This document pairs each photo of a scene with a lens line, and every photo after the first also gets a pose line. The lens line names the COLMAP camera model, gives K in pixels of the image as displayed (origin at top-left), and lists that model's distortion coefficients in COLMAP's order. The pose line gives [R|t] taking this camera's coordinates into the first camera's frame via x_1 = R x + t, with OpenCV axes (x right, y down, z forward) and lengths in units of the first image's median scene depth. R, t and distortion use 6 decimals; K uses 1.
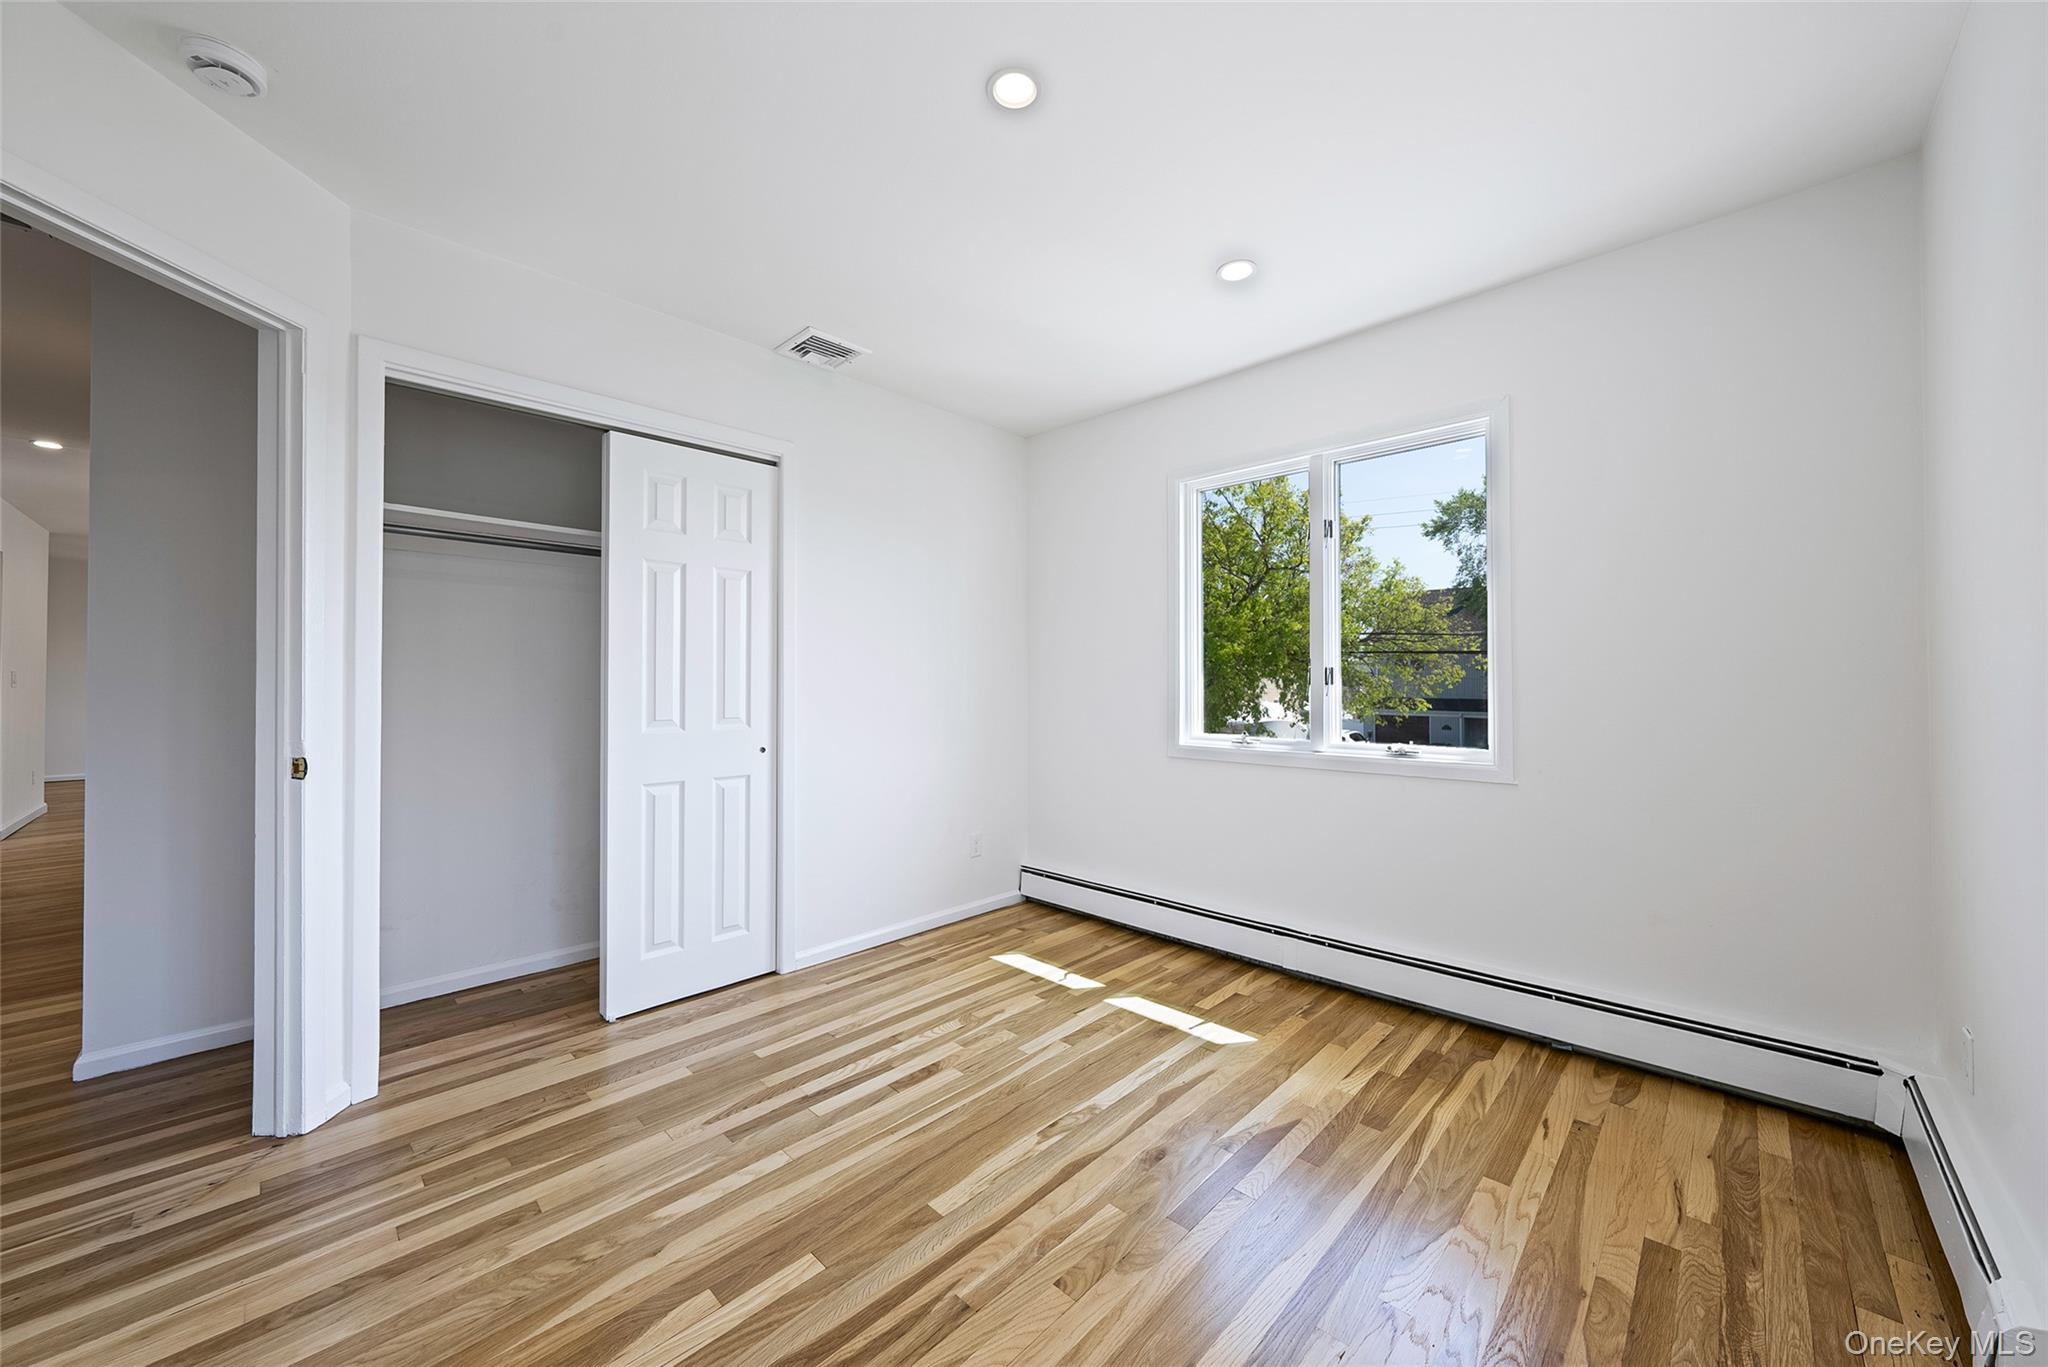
lens RADIAL K [[753.5, 0, 1026.4], [0, 753.5, 674.2], [0, 0, 1]] dist [-0.000898, -0.000146]
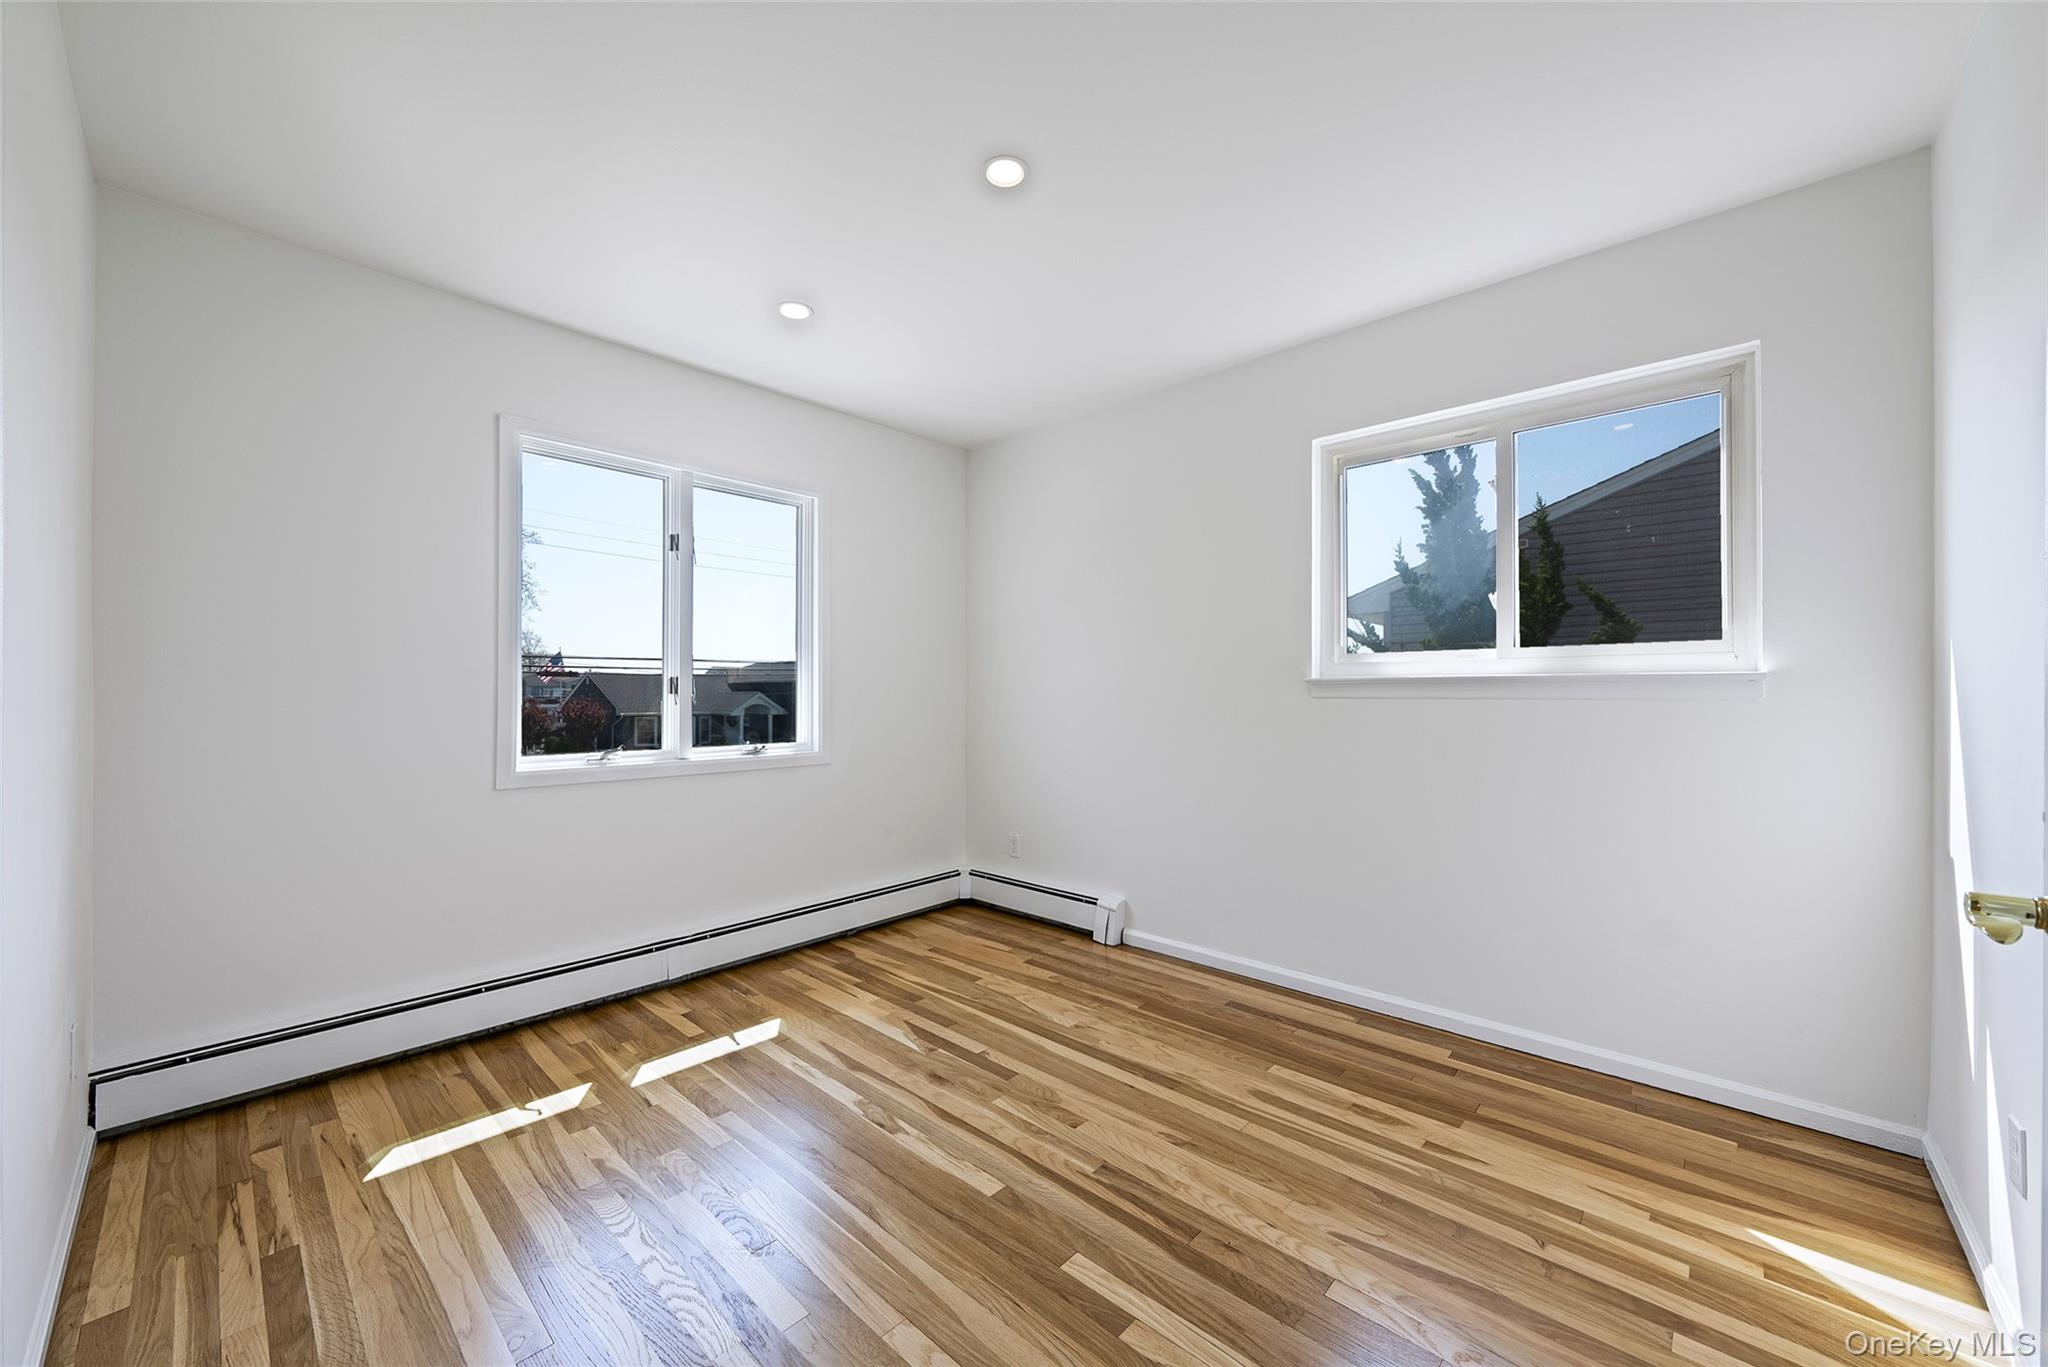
lens RADIAL K [[753.5, 0, 1027.1], [0, 753.5, 692.9], [0, 0, 1]] dist [-0.000898, -0.000146]
pose [[-0.022691, 0.002465, 0.999739, -0.763320], [-0.008797, 0.999958, -0.002665, 0.012643], [-0.999704, -0.008855, -0.022669, 0.644090]]
